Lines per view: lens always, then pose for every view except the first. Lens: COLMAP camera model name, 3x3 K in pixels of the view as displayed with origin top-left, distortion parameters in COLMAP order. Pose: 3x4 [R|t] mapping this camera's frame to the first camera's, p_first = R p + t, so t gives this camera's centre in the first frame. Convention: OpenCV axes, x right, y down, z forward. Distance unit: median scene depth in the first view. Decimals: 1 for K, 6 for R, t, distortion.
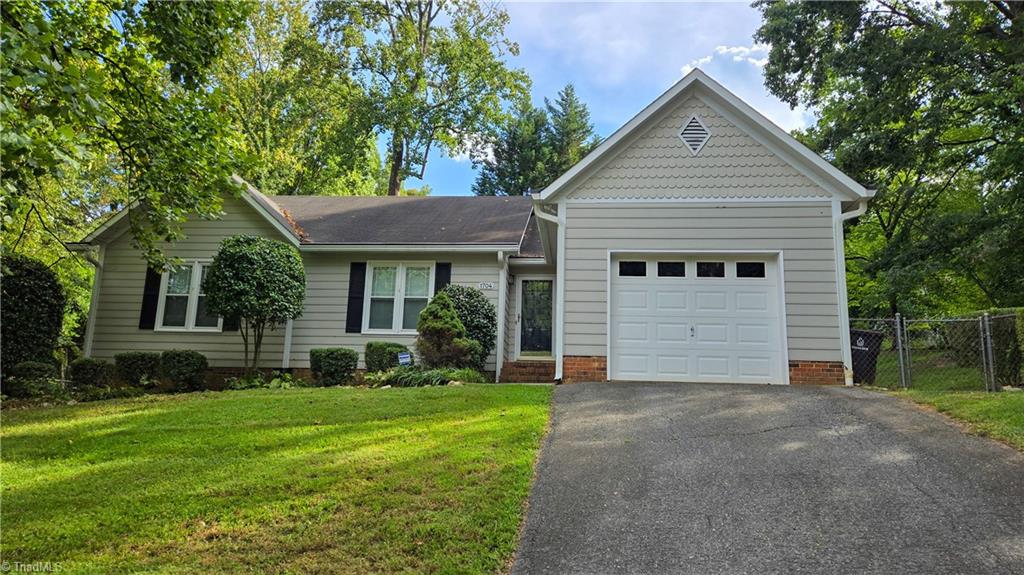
lens RADIAL K [[694.4, 0, 512.0], [0, 694.4, 287.5], [0, 0, 1]] dist [0.056944, -0.002749]
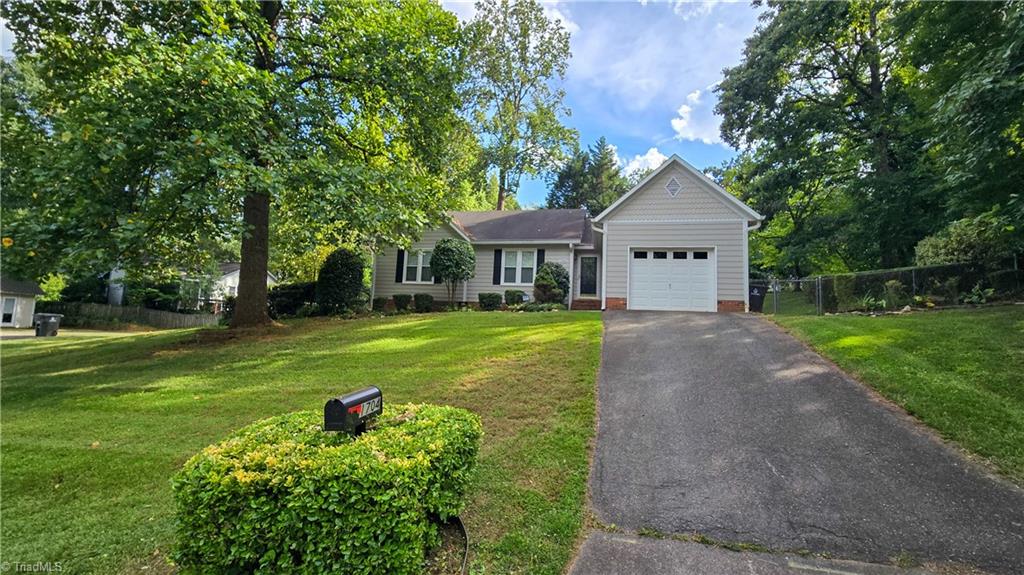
lens RADIAL K [[426.2, 0, 512.0], [0, 426.2, 287.5], [0, 0, 1]] dist [-0.000063, 0.000102]
pose [[0.993369, 0.002265, -0.114943, -0.045208], [0.007602, 0.996323, 0.085335, -0.033618], [0.114714, -0.085643, 0.989700, -0.227716]]
